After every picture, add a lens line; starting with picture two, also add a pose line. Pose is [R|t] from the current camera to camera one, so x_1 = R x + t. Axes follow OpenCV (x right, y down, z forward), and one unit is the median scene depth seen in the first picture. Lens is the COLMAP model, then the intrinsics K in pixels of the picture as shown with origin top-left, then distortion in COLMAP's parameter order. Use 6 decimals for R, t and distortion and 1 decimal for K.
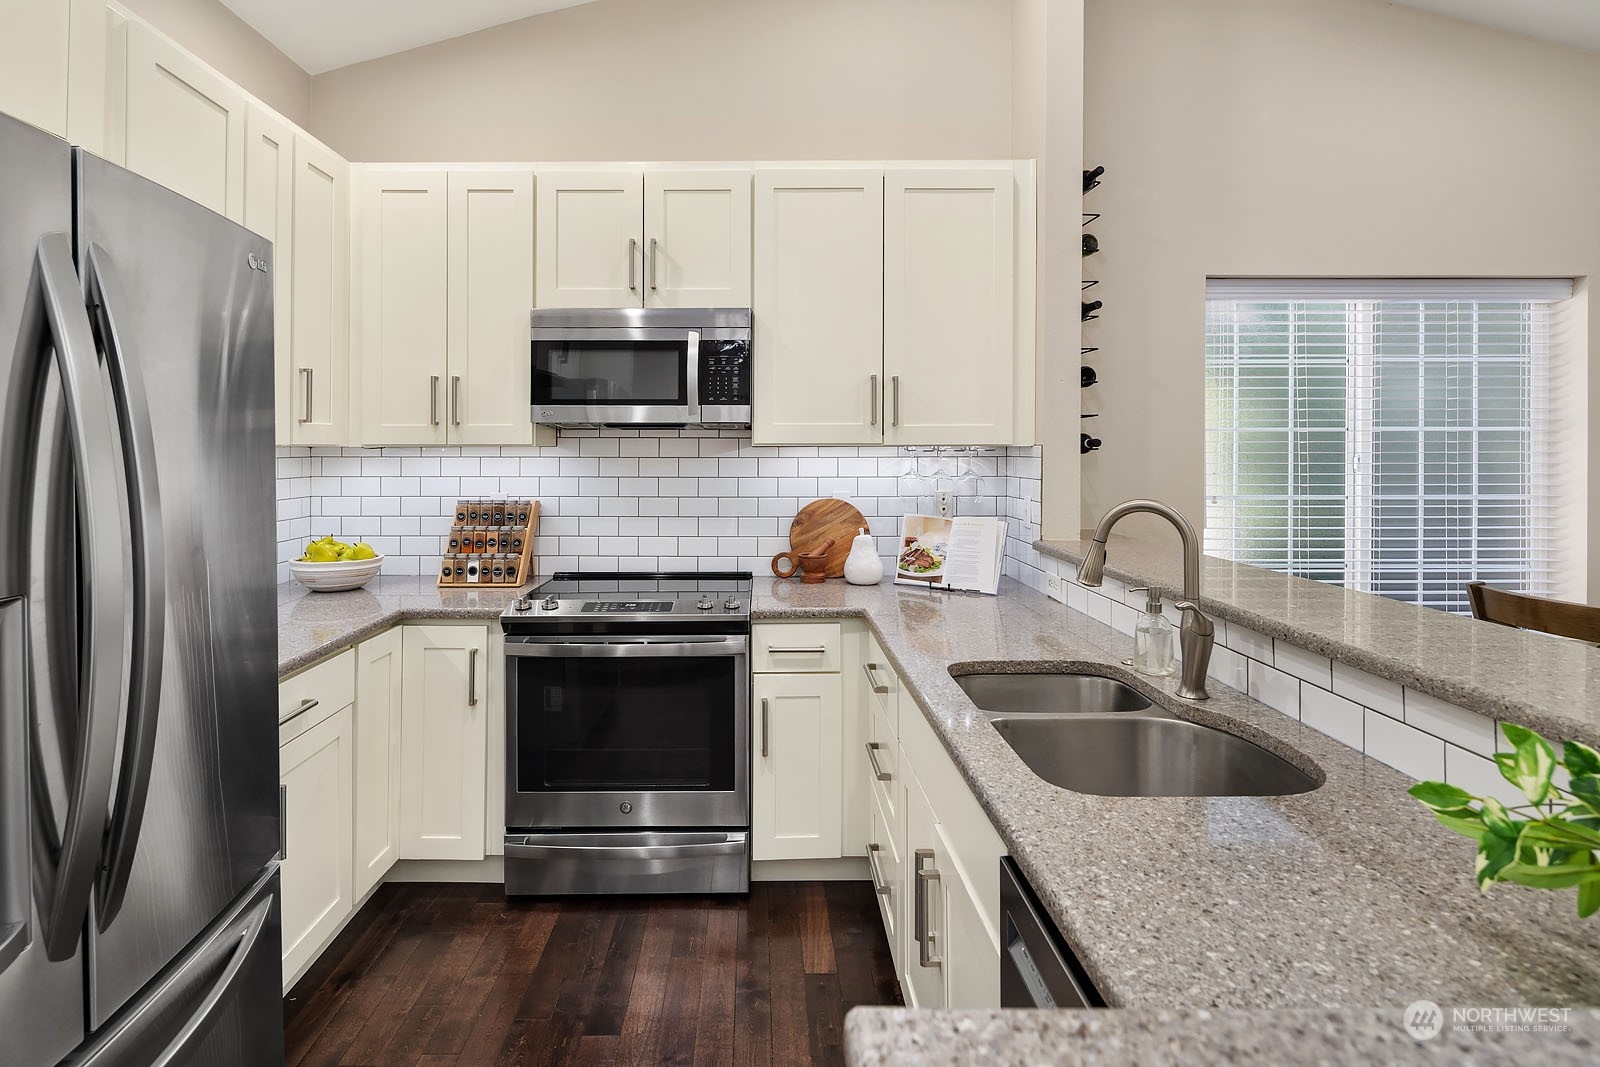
lens RADIAL K [[784.0, 0, 751.3], [0, 784.0, 449.7], [0, 0, 1]] dist [0.001079, -0.000271]
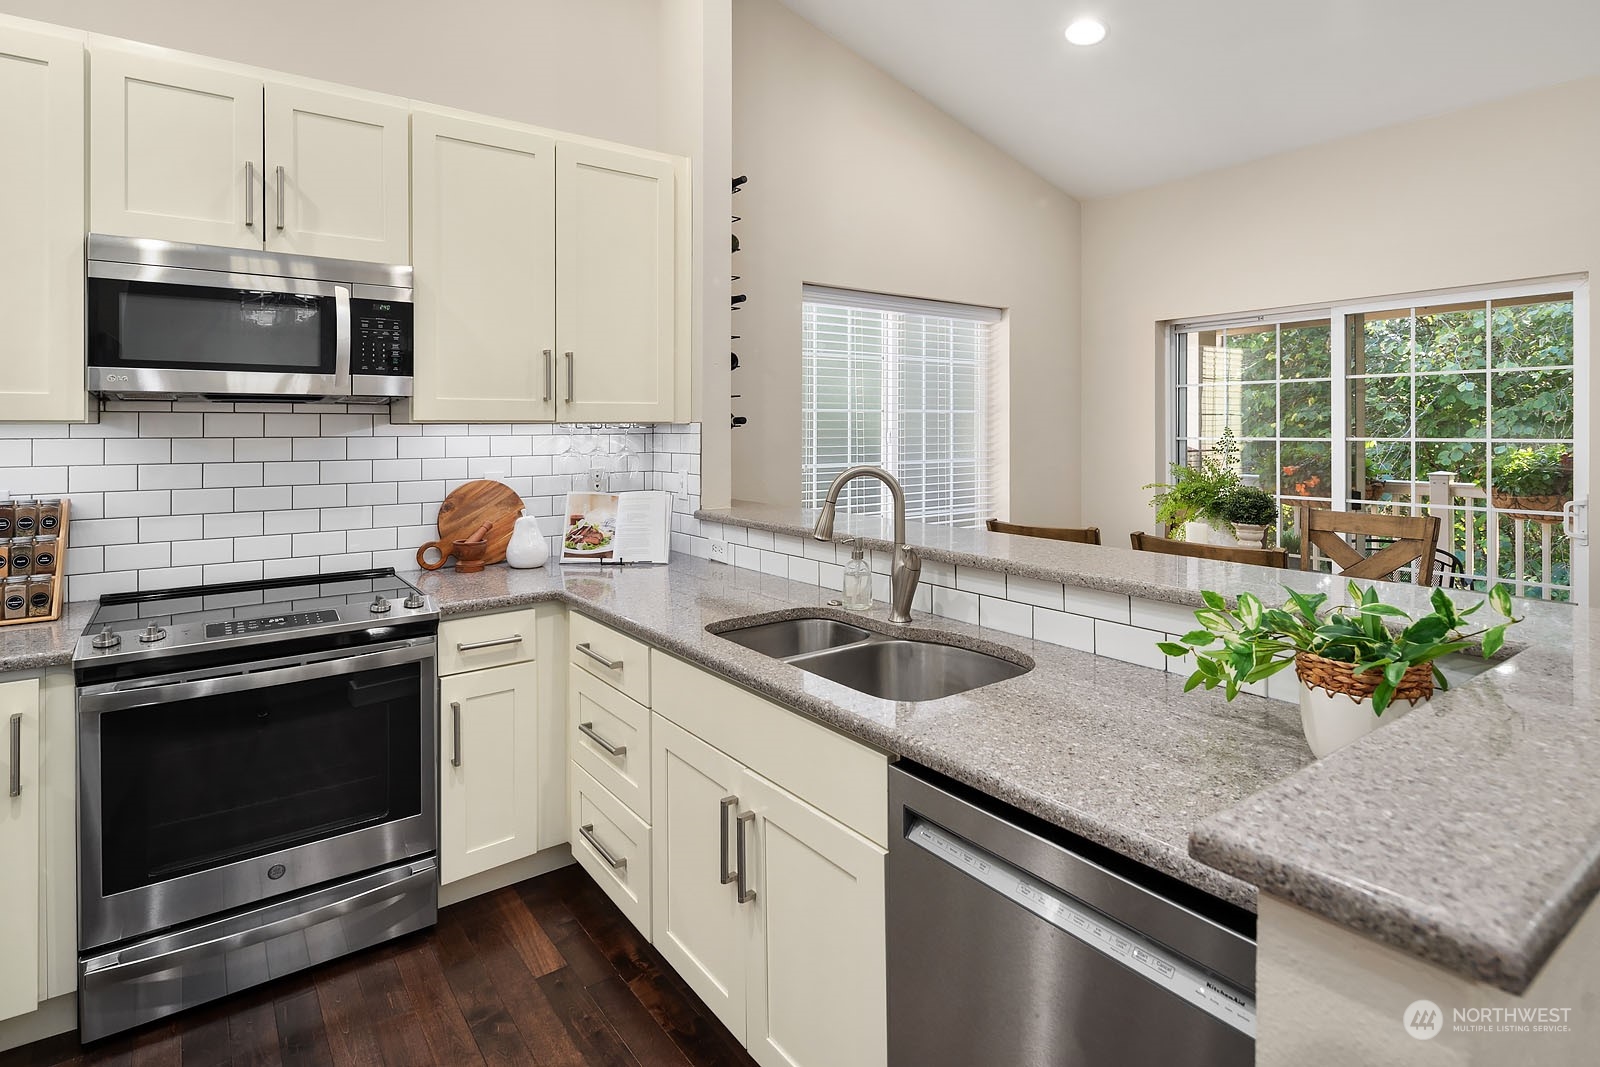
lens RADIAL K [[797.7, 0, 752.1], [0, 797.7, 433.7], [0, 0, 1]] dist [0.001834, -0.000991]
pose [[0.824388, -0.006422, 0.565989, -0.191903], [0.003401, 0.999974, 0.006392, 0.002856], [-0.566015, -0.003344, 0.824388, 0.043939]]
